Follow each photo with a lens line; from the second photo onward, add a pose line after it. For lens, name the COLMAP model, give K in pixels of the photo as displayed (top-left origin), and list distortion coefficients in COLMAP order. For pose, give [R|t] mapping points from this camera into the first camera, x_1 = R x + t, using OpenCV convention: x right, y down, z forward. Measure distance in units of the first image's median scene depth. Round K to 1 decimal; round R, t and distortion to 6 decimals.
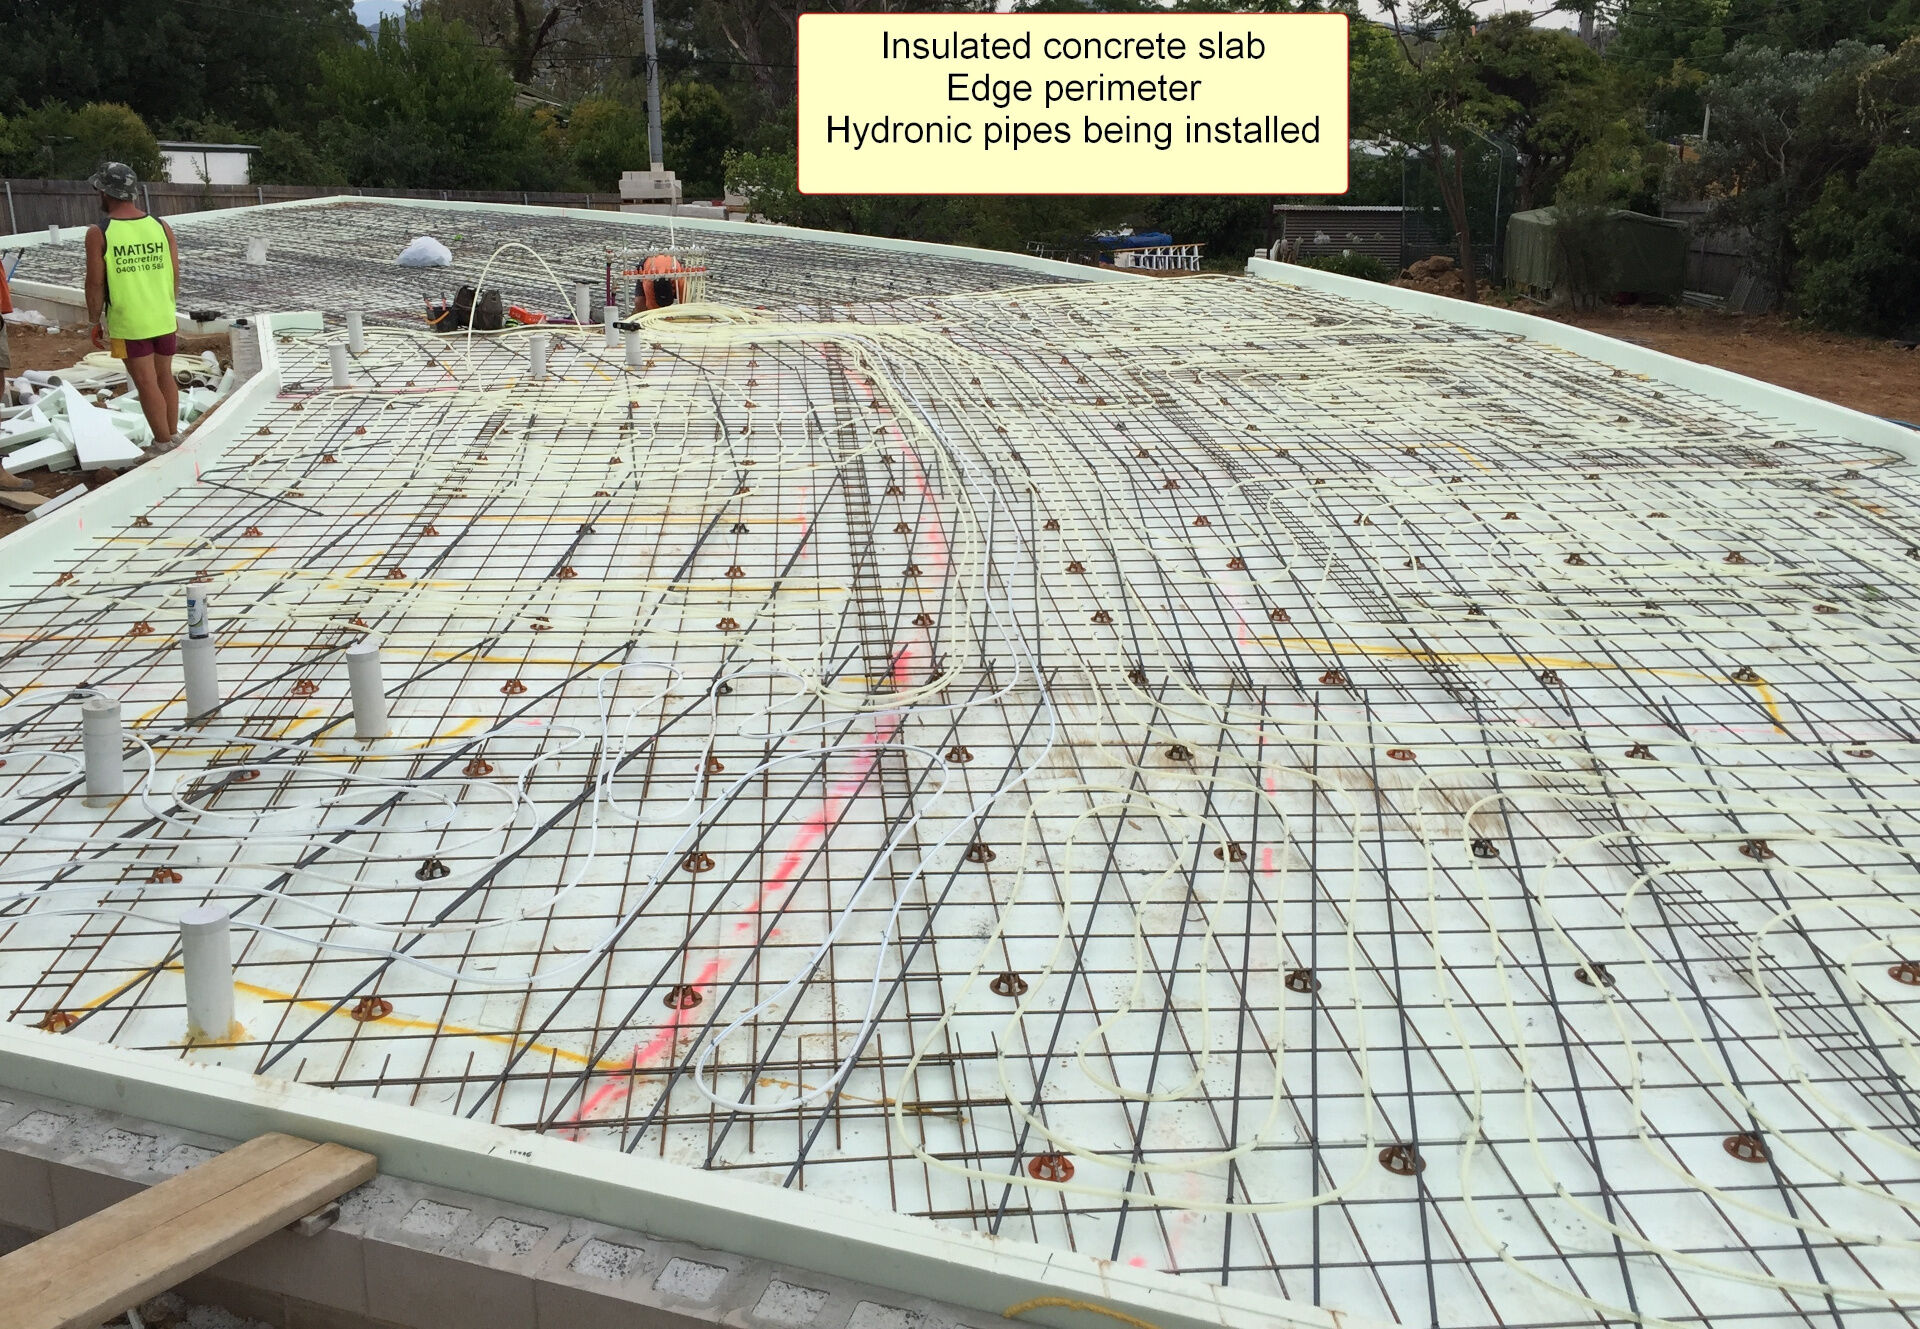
lens RADIAL K [[1655.1, 0, 960.0], [0, 1655.1, 664.5], [0, 0, 1]] dist [0.043074, -0.017099]
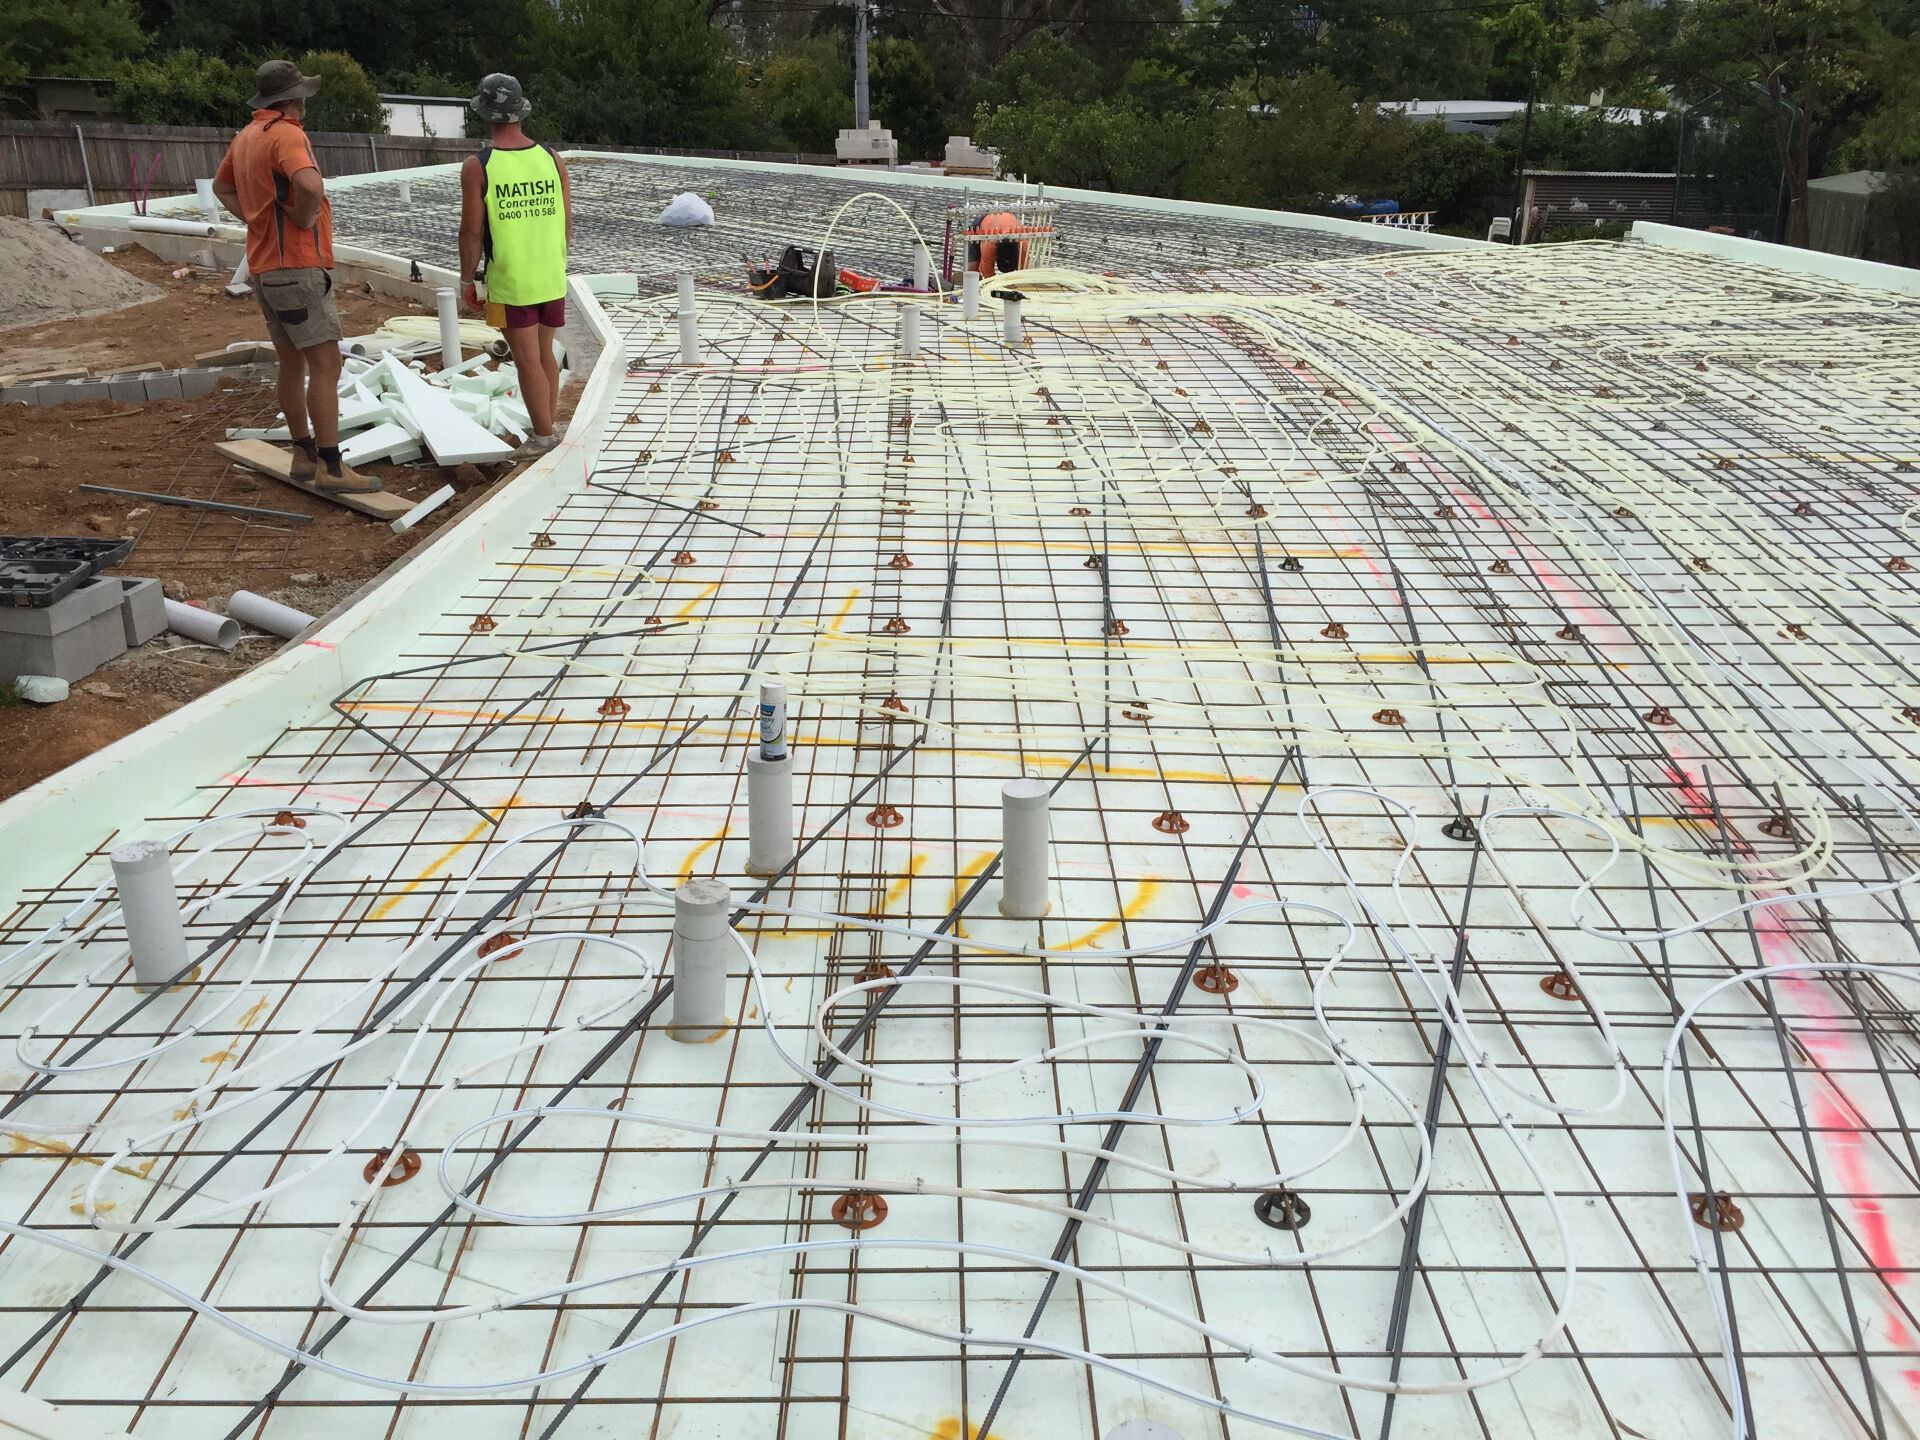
lens RADIAL K [[1567.9, 0, 960.0], [0, 1567.9, 720.0], [0, 0, 1]] dist [0.084570, -0.105599]
pose [[0.997783, 0.030308, -0.059246, -0.217916], [-0.026654, 0.997750, 0.061522, -0.046003], [0.060977, -0.059806, 0.996346, 0.233571]]
